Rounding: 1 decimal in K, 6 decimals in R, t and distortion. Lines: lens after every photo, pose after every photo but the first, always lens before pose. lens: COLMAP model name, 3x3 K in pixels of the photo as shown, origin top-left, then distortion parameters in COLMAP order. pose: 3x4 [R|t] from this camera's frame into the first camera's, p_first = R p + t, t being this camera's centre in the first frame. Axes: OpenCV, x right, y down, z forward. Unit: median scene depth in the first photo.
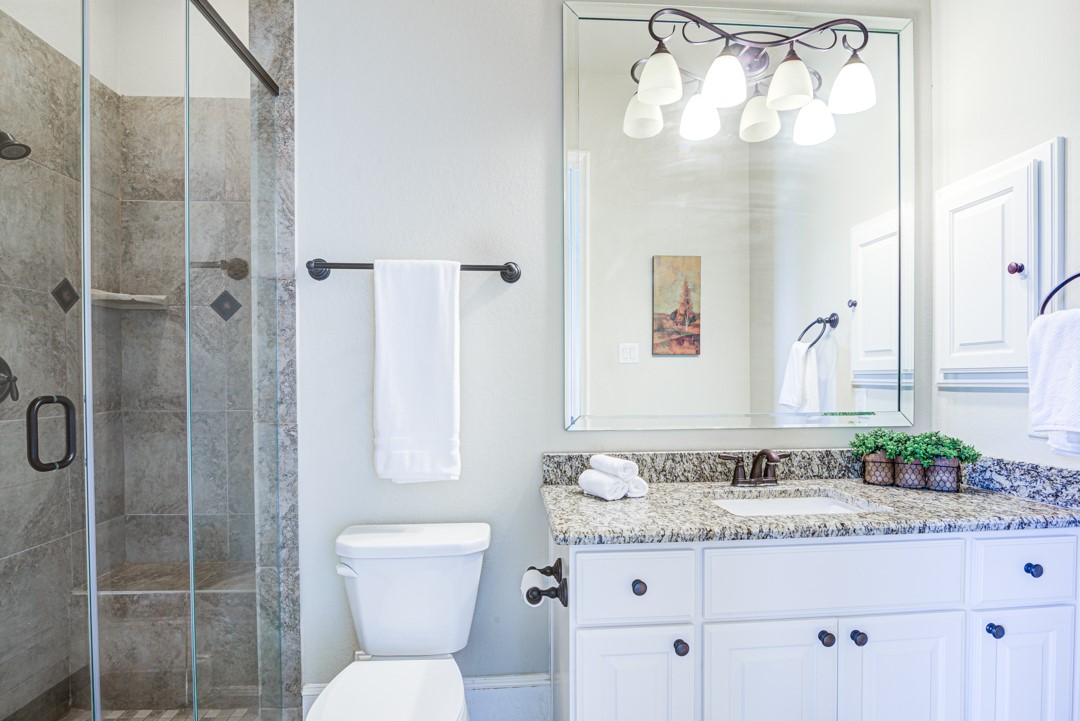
lens RADIAL K [[567.8, 0, 543.7], [0, 567.8, 362.9], [0, 0, 1]] dist [-0.020299, -0.000709]
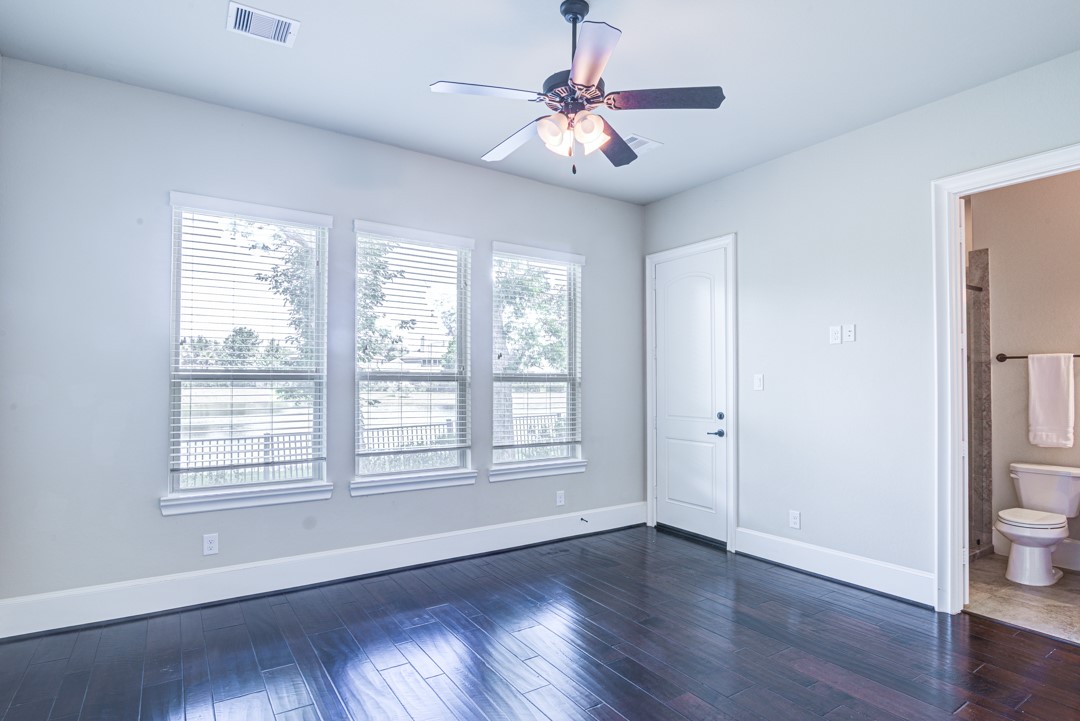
lens RADIAL K [[567.8, 0, 543.8], [0, 567.8, 368.1], [0, 0, 1]] dist [-0.020299, -0.000709]
pose [[0.504552, -0.009756, -0.863326, 0.728987], [-0.012033, 0.999760, -0.018329, -0.051775], [0.863297, 0.019636, 0.504314, -2.025336]]
